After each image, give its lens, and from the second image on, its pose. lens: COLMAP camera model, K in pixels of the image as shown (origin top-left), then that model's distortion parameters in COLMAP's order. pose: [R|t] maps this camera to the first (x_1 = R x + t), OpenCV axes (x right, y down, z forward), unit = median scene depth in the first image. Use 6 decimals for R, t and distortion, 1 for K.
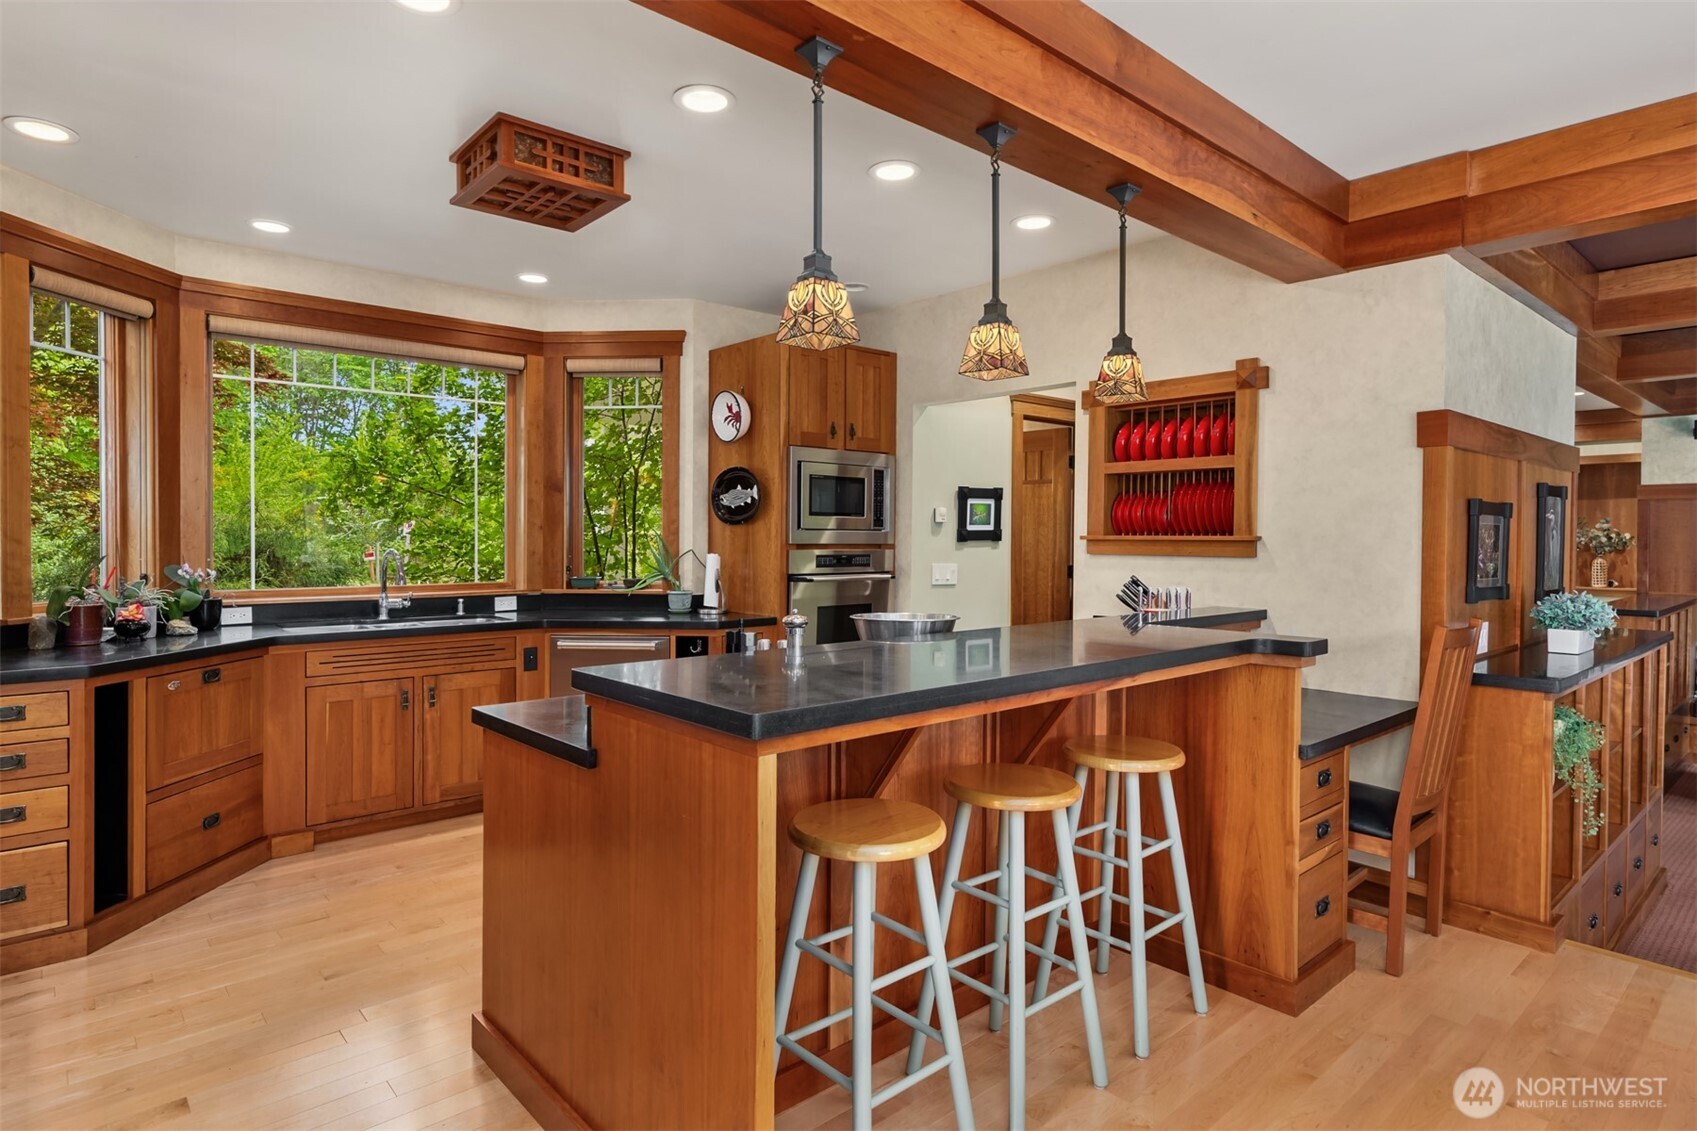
lens RADIAL K [[926.1, 0, 847.8], [0, 926.1, 540.9], [0, 0, 1]] dist [0.000138, -0.000032]
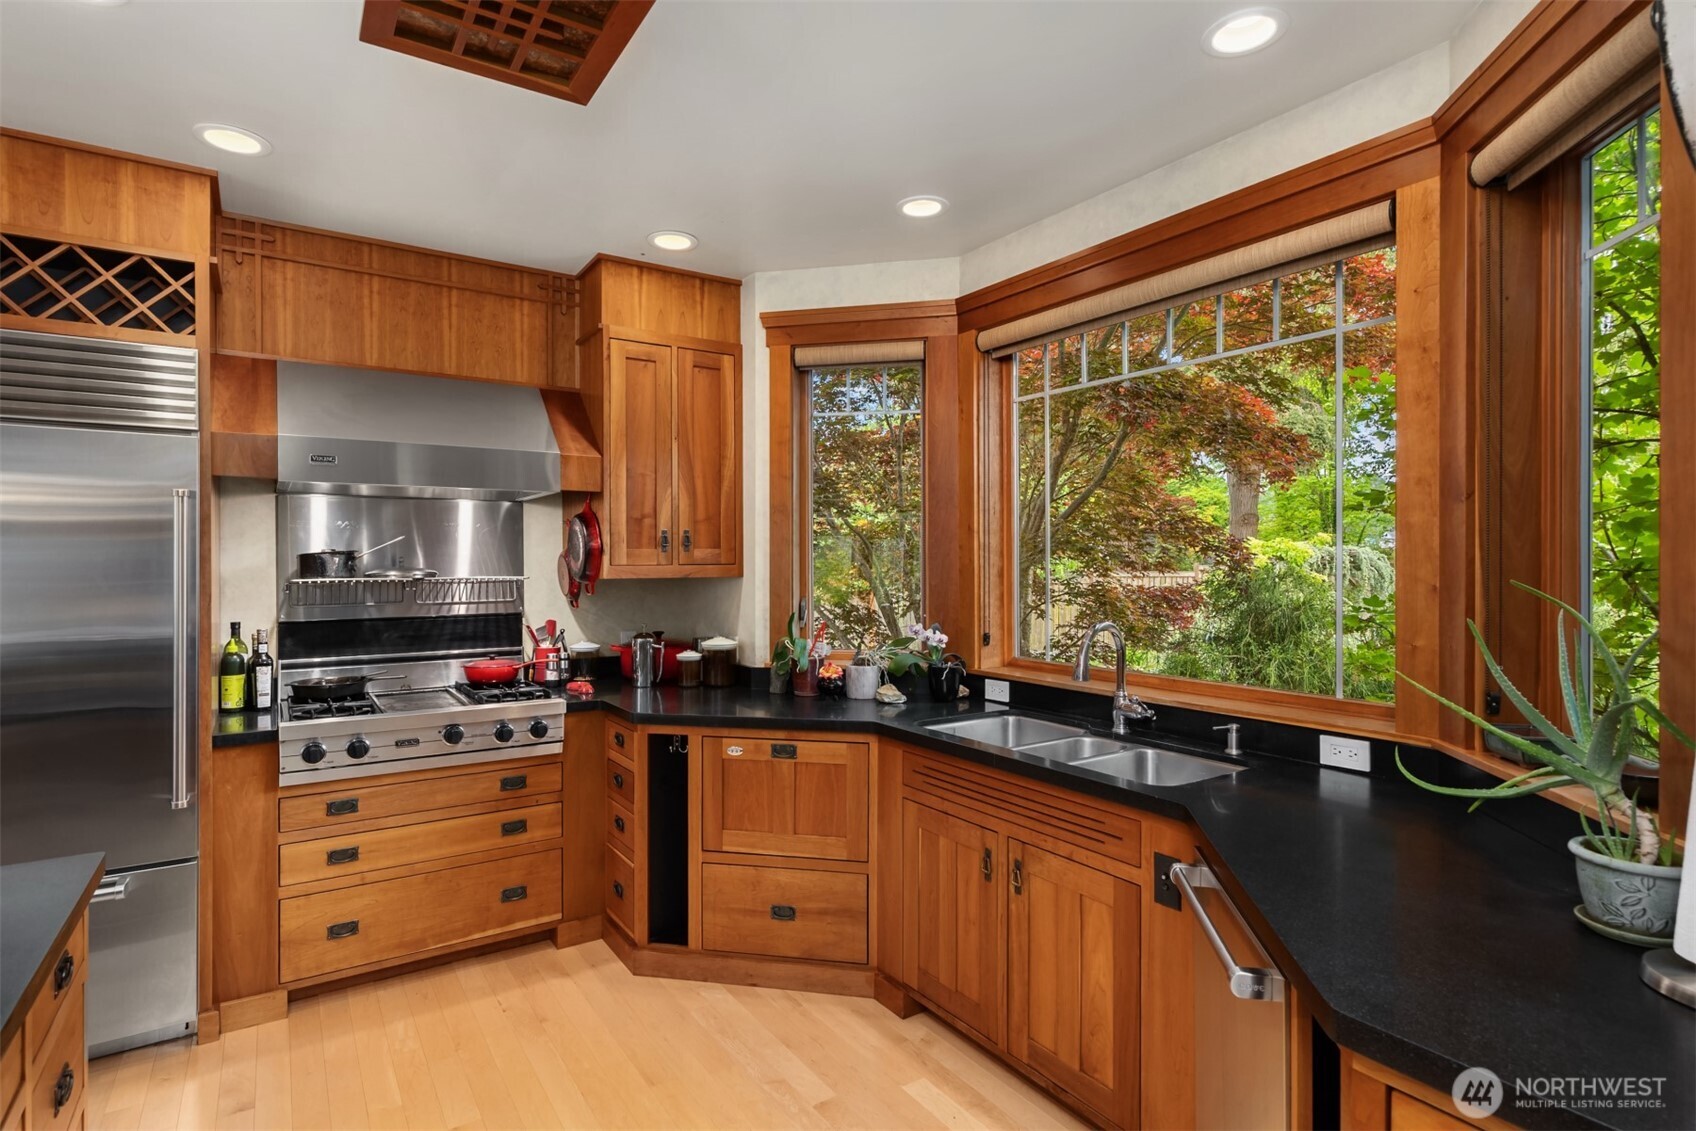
lens RADIAL K [[850.8, 0, 848.0], [0, 850.8, 565.5], [0, 0, 1]] dist [-0.000248, 0.000030]
pose [[-0.139218, -0.003931, -0.990254, 0.103408], [-0.011124, 0.999935, -0.002406, -0.027221], [0.990199, 0.010680, -0.139253, 0.991094]]
